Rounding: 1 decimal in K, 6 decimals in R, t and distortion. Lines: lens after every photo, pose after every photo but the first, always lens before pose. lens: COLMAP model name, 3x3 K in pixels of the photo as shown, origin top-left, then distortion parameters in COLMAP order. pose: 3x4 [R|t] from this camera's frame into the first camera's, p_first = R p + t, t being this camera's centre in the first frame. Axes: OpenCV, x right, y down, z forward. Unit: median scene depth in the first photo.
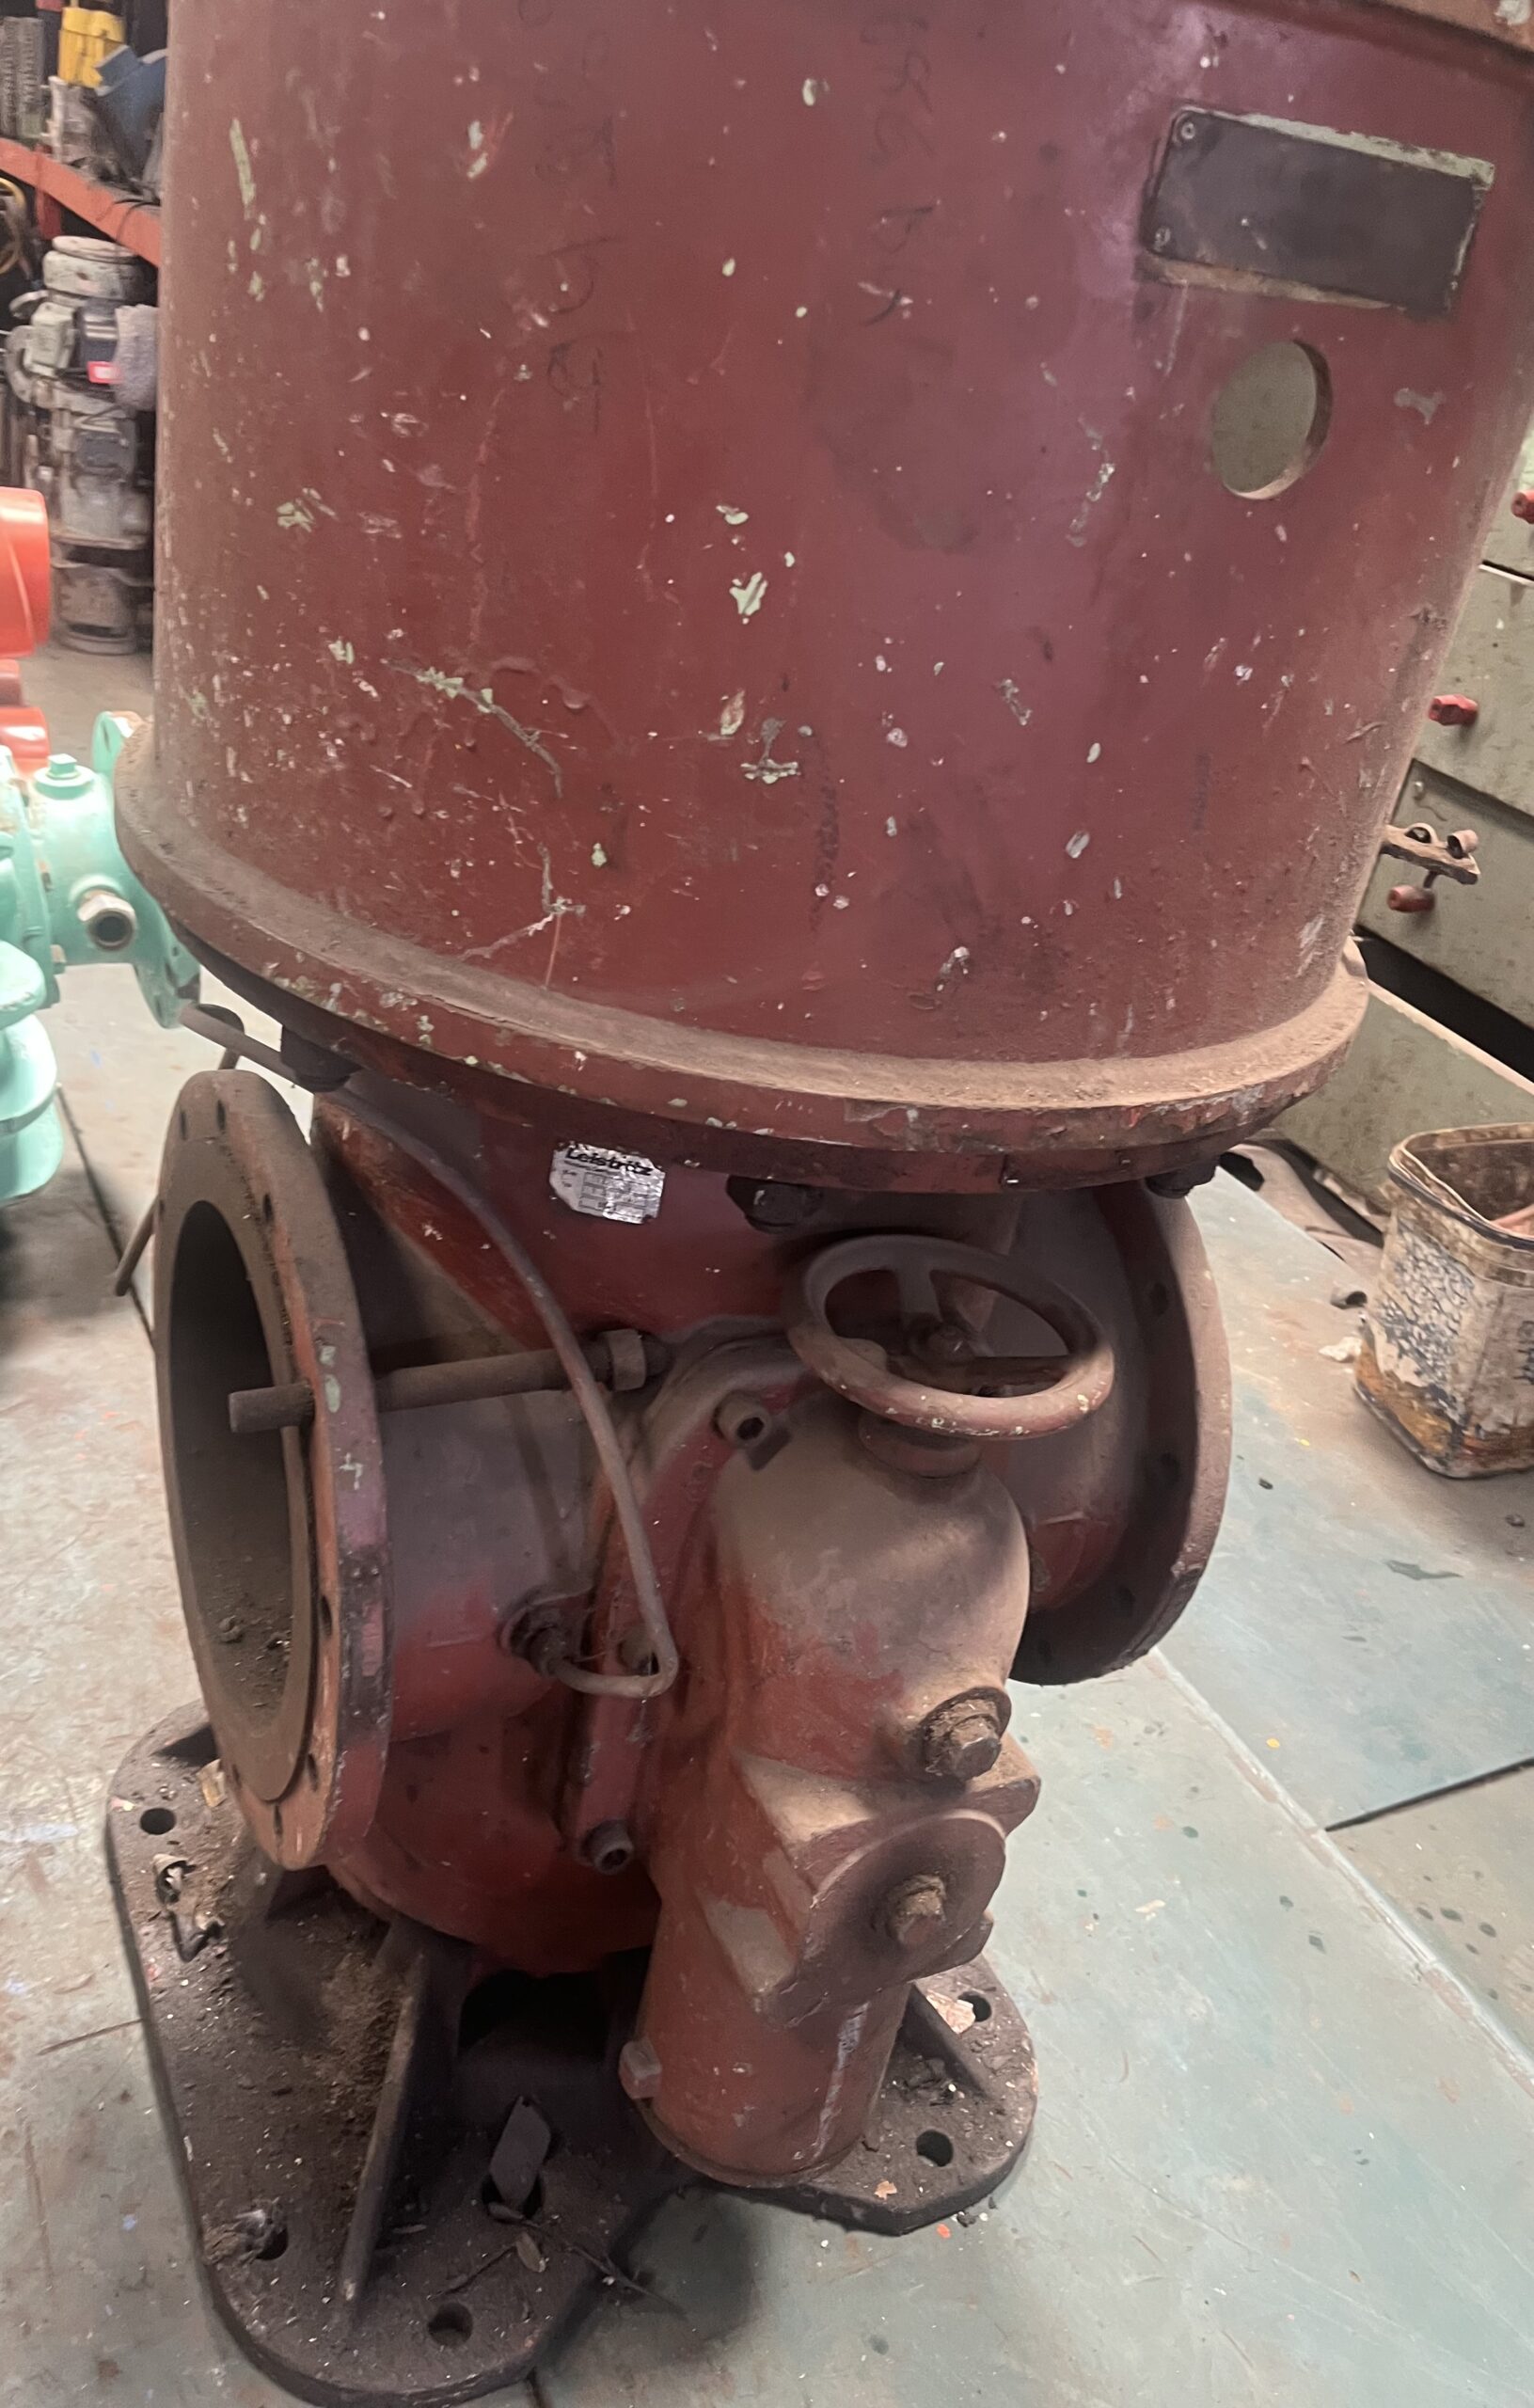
lens RADIAL K [[1819.7, 0, 734.1], [0, 1819.7, 1251.3], [0, 0, 1]] dist [0.070628, -0.077411]
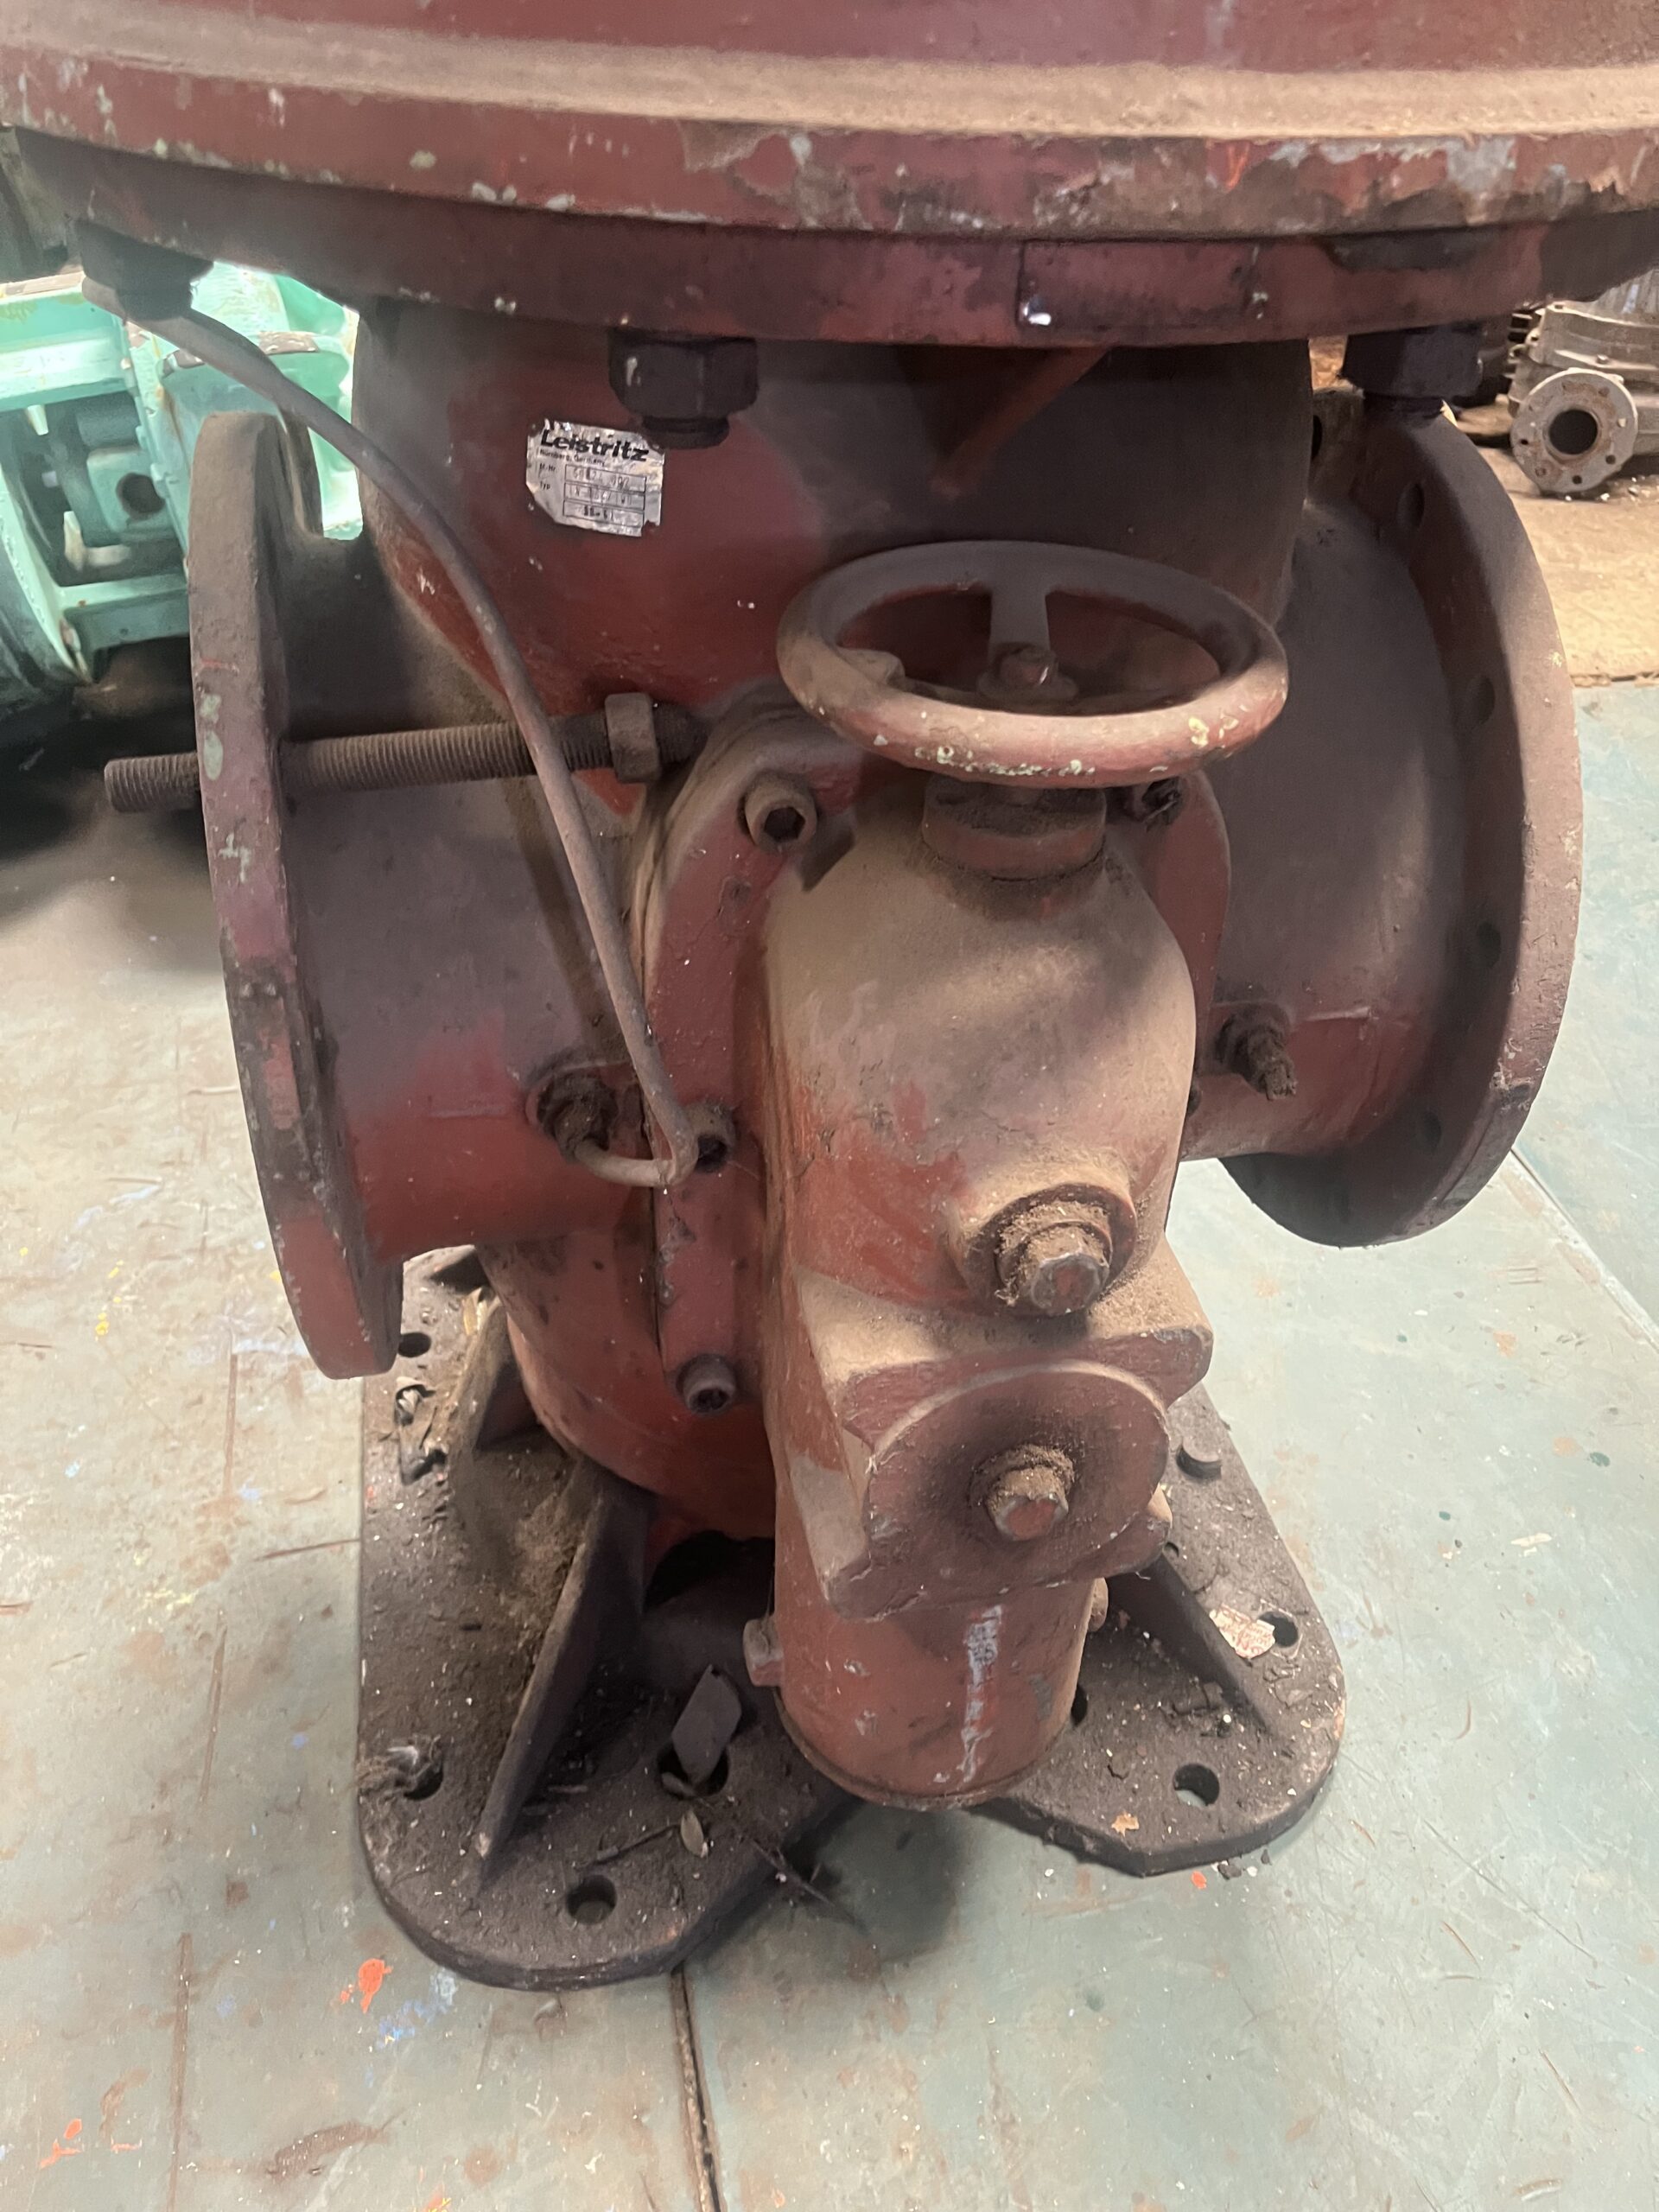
lens RADIAL K [[1674.6, 0, 849.3], [0, 1674.6, 1092.3], [0, 0, 1]] dist [0.040707, -0.036748]
pose [[0.964115, 0.032937, -0.263433, 0.175806], [-0.005307, 0.994467, 0.104916, 0.111311], [0.265431, -0.099753, 0.958955, 0.301289]]
